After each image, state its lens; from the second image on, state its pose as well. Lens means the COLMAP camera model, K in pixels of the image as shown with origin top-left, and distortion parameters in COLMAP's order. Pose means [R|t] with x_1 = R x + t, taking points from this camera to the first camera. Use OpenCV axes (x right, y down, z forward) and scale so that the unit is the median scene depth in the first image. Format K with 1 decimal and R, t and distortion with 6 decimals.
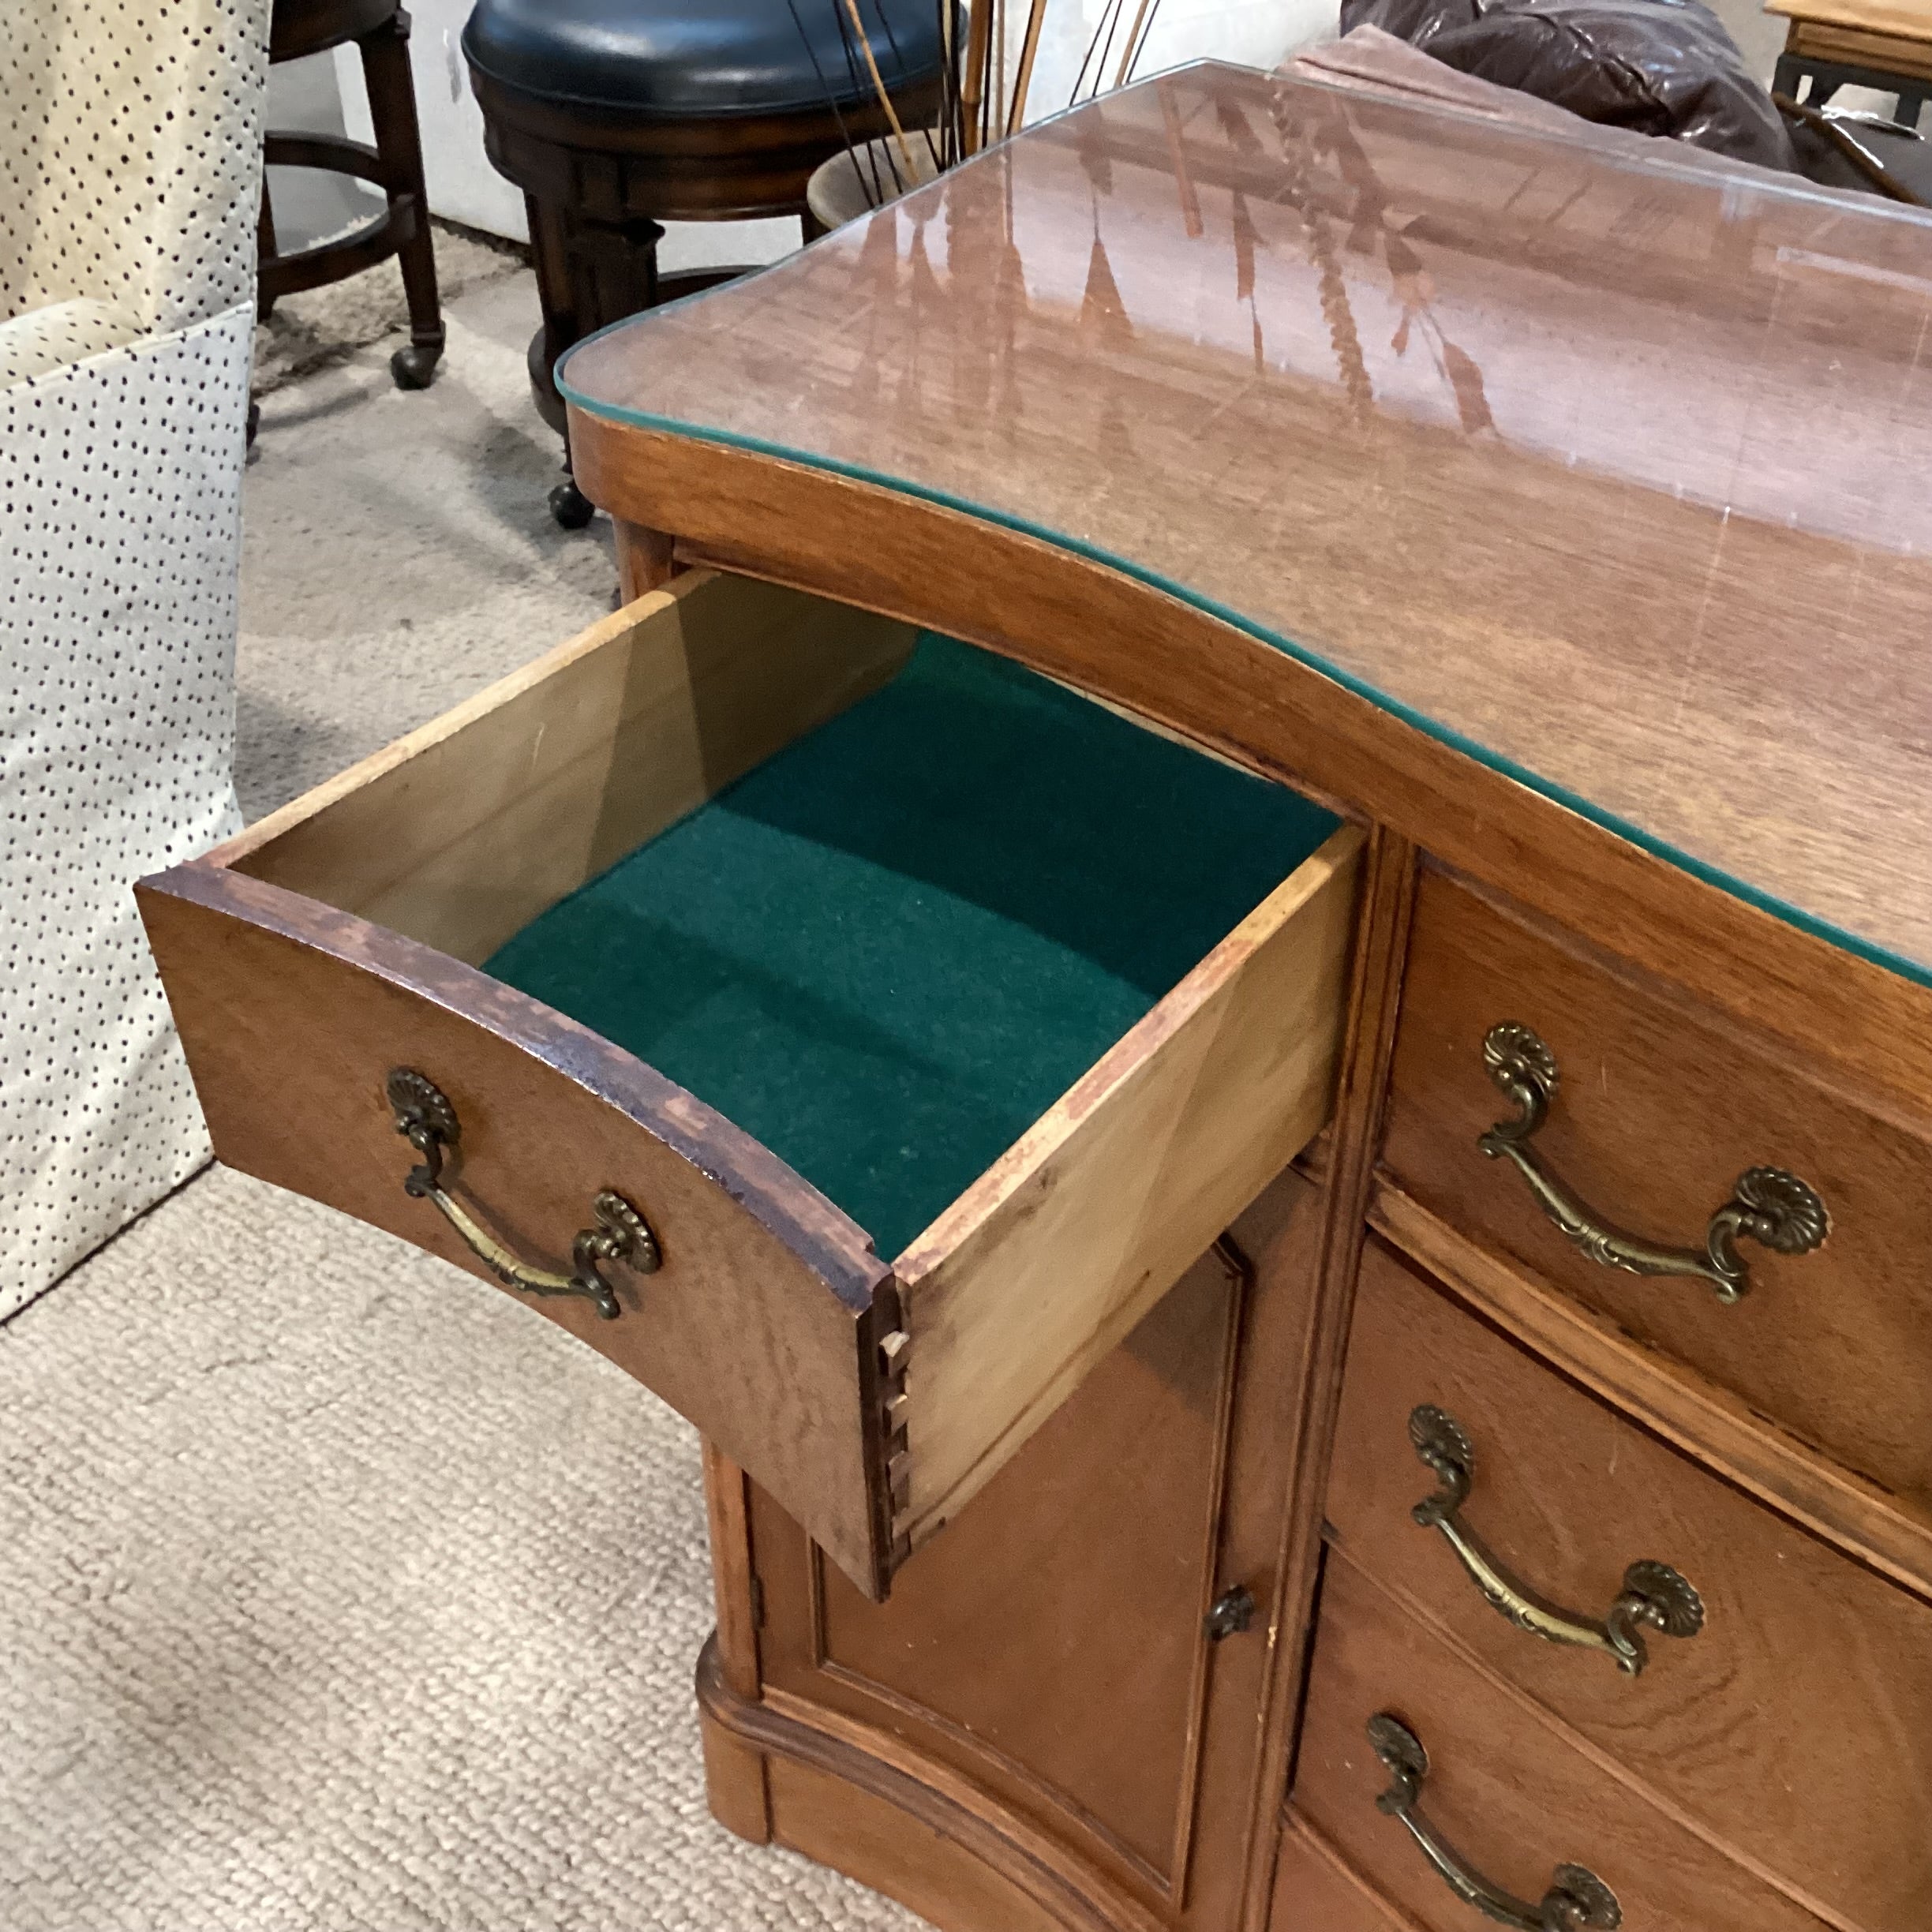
lens RADIAL K [[2356.0, 0, 963.6], [0, 2356.0, 959.7], [0, 0, 1]] dist [0.118141, -0.260212]
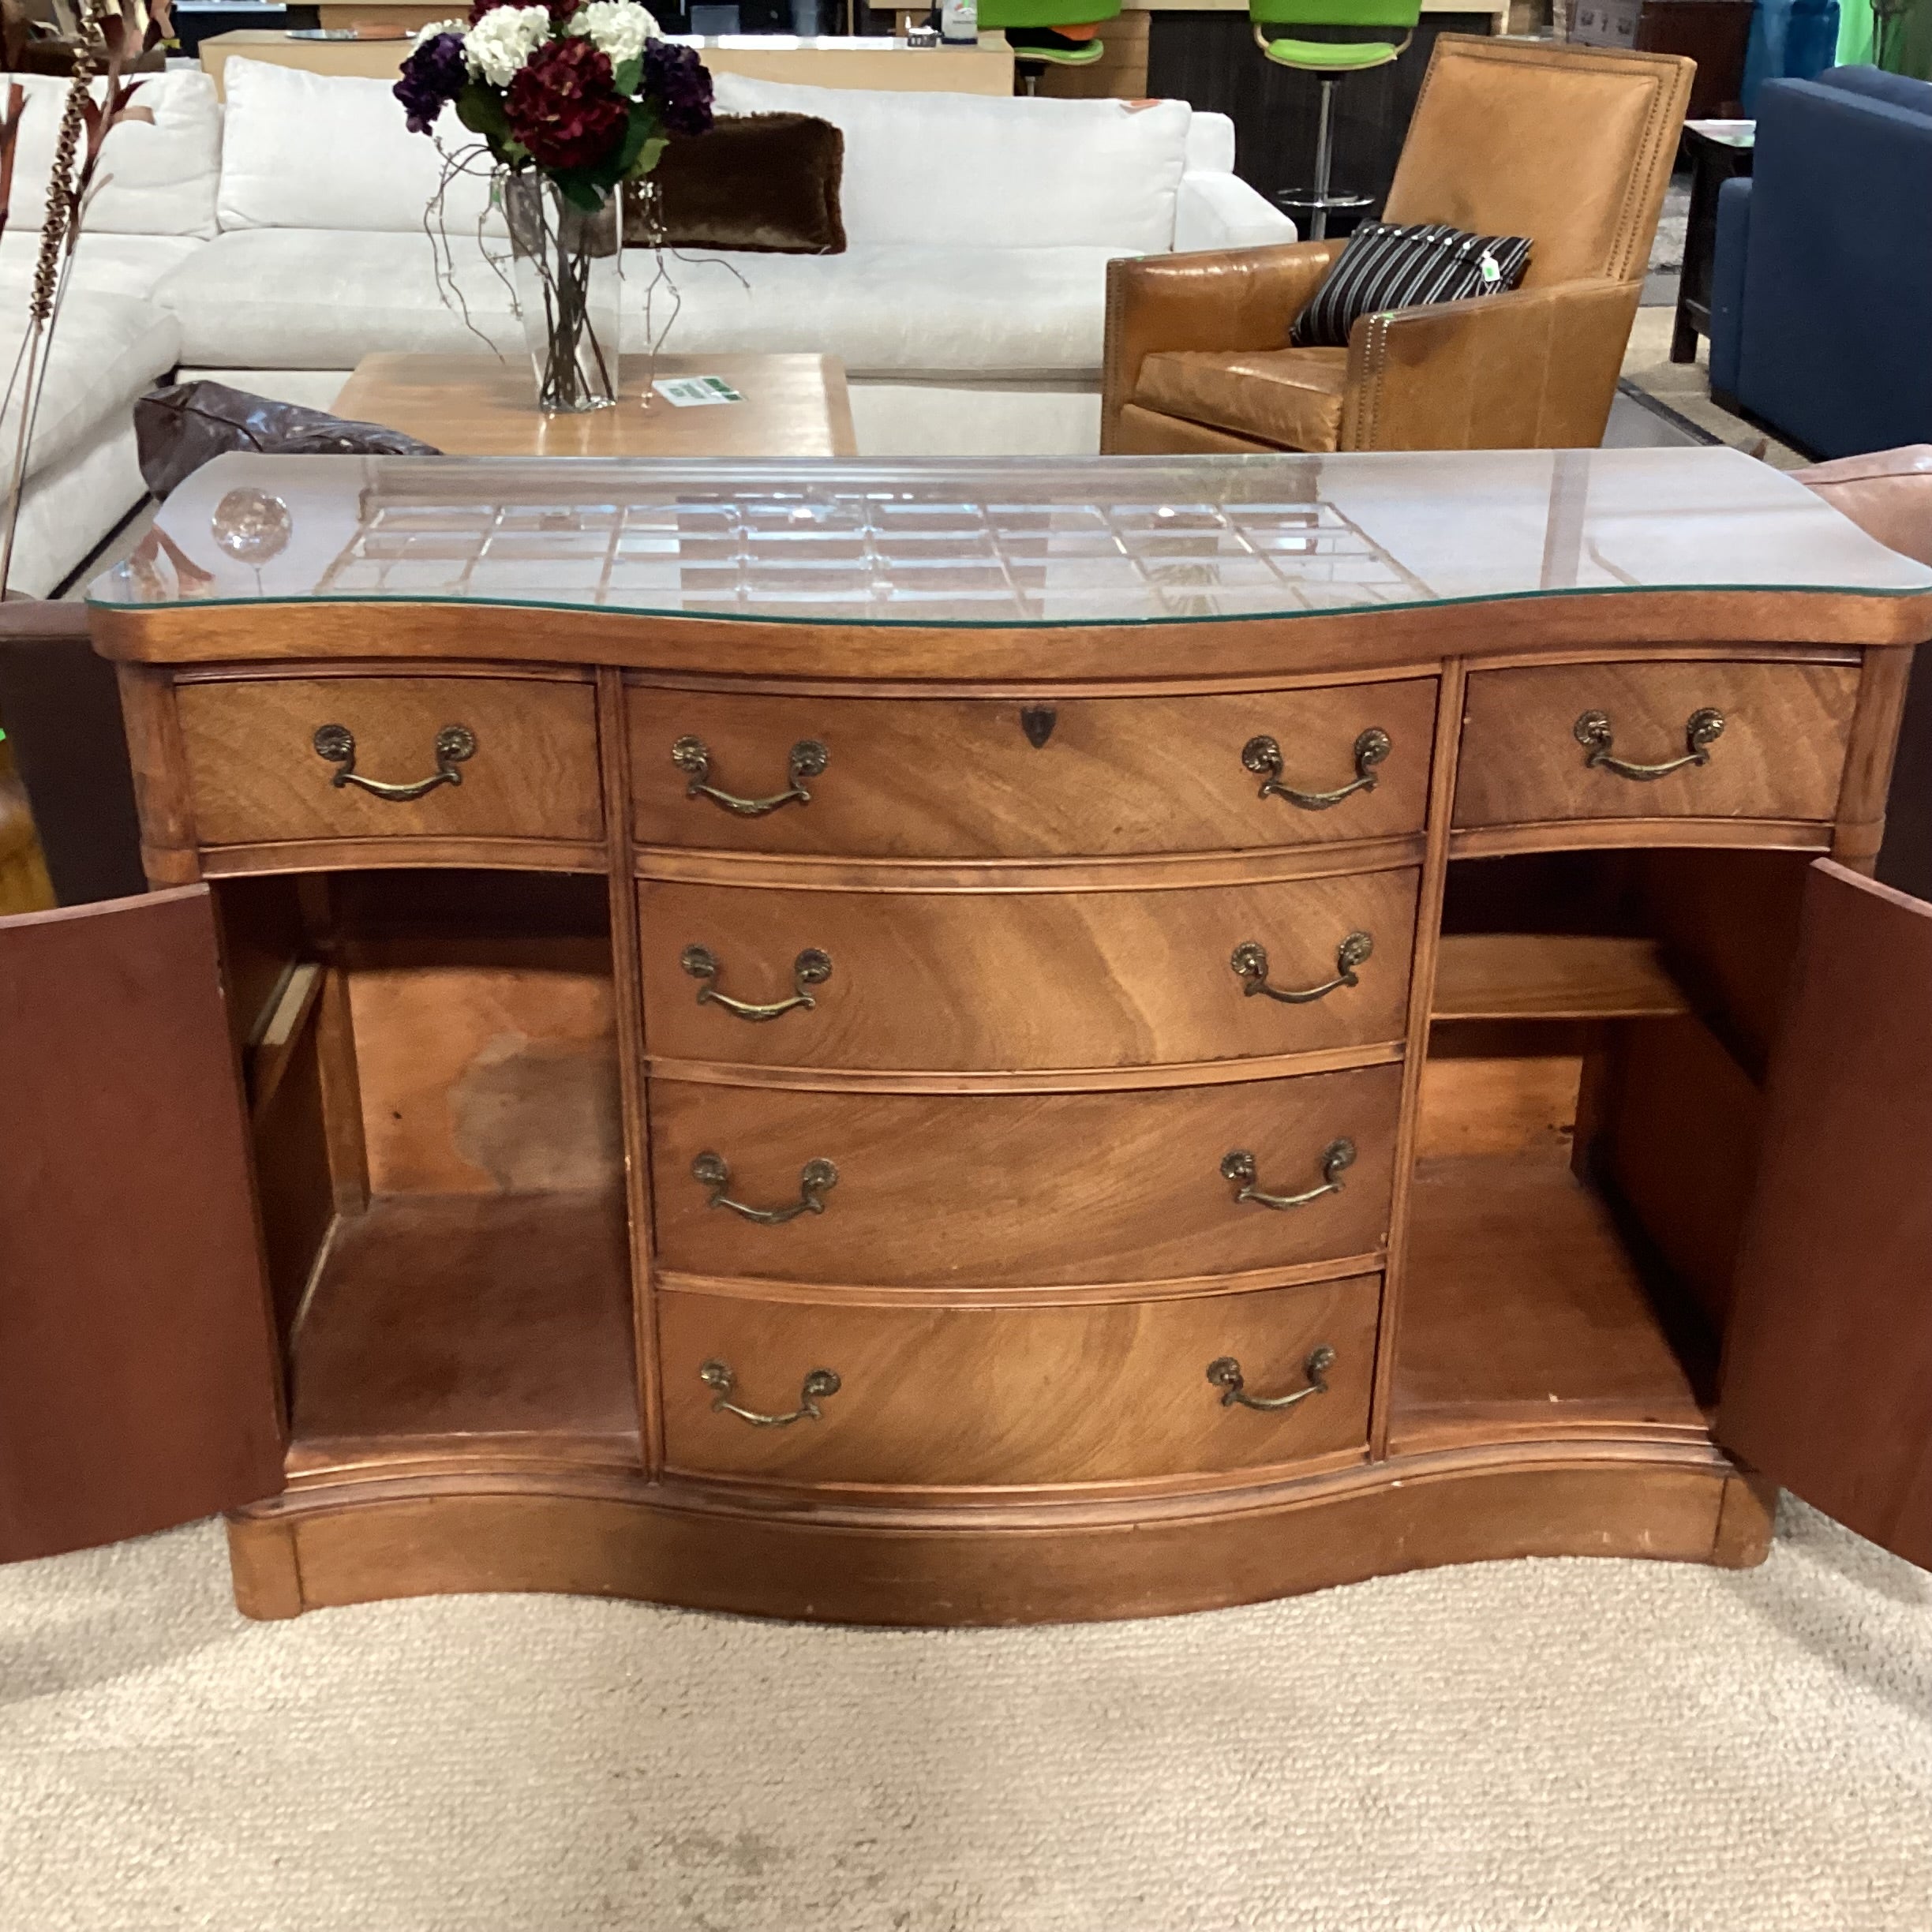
lens RADIAL K [[2352.6, 0, 961.8], [0, 2352.6, 960.4], [0, 0, 1]] dist [0.137538, -0.349673]
pose [[0.757430, -0.267061, 0.595801, -0.481115], [0.394773, 0.914150, -0.092110, 0.265739], [-0.520052, 0.304973, 0.797833, -0.446983]]
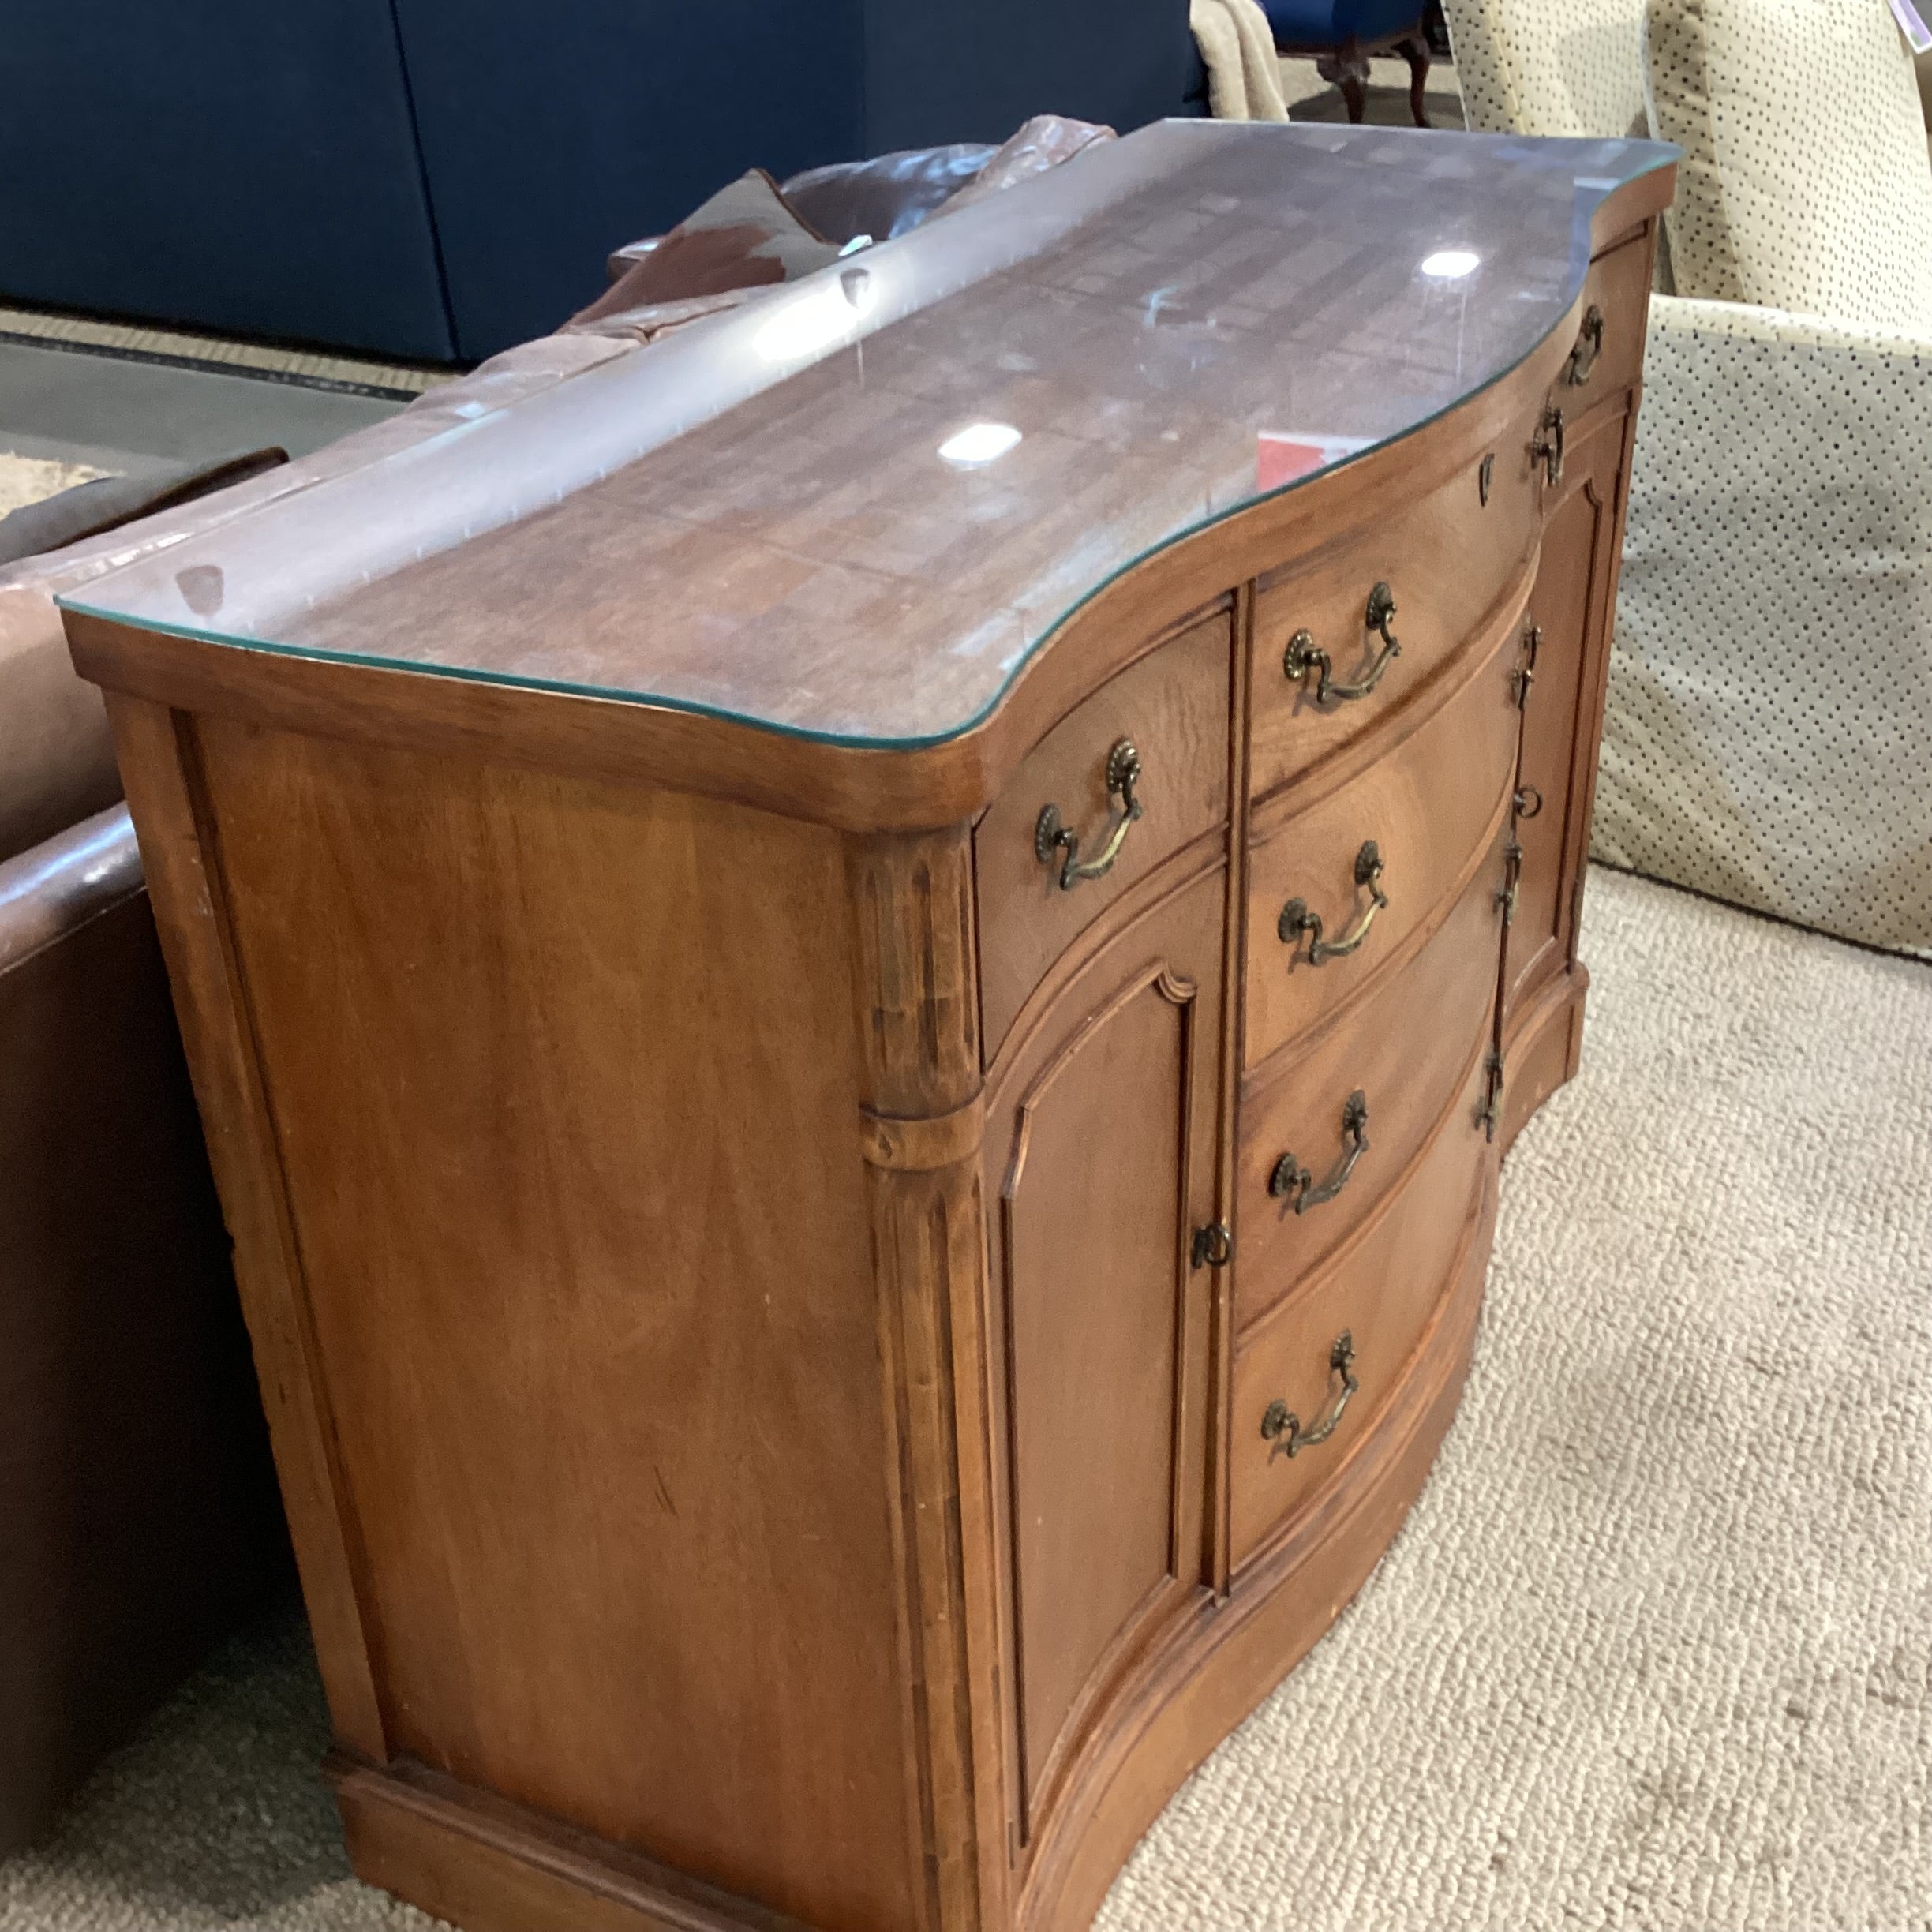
lens RADIAL K [[2341.7, 0, 964.0], [0, 2341.7, 959.2], [0, 0, 1]] dist [0.125231, -0.291967]
pose [[-0.182313, -0.467900, 0.864773, -0.645421], [0.629177, 0.620351, 0.468296, -0.377972], [-0.755579, 0.629471, 0.181294, 0.484590]]
